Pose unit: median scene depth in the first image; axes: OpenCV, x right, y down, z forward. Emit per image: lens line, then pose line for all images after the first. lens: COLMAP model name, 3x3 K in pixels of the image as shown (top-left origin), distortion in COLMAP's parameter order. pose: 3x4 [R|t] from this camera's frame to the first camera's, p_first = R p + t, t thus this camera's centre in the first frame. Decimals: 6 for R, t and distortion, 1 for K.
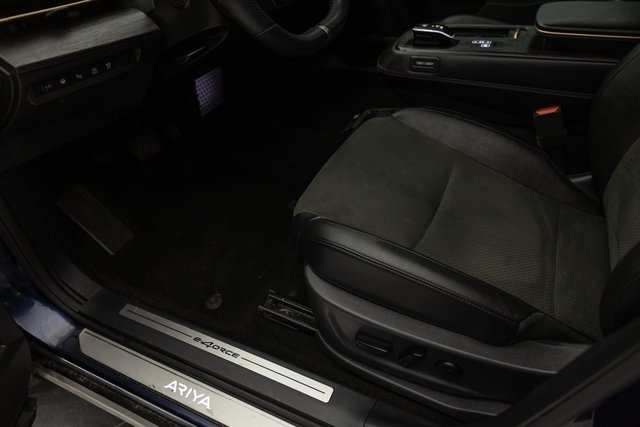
lens RADIAL K [[395.0, 0, 320.0], [0, 395.0, 213.5], [0, 0, 1]] dist [0.002341, -0.023380]
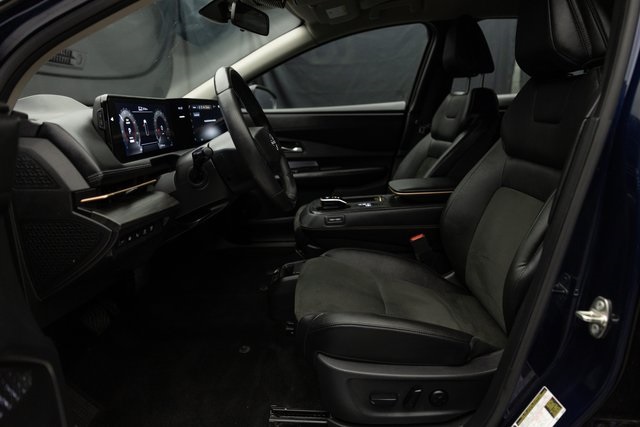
lens RADIAL K [[427.9, 0, 320.0], [0, 427.9, 213.5], [0, 0, 1]] dist [0.002337, 0.002605]
pose [[0.901450, -0.072086, 0.426838, -0.503155], [0.258760, 0.880213, -0.397830, 0.239516], [-0.347031, 0.469072, 0.812121, -0.313258]]
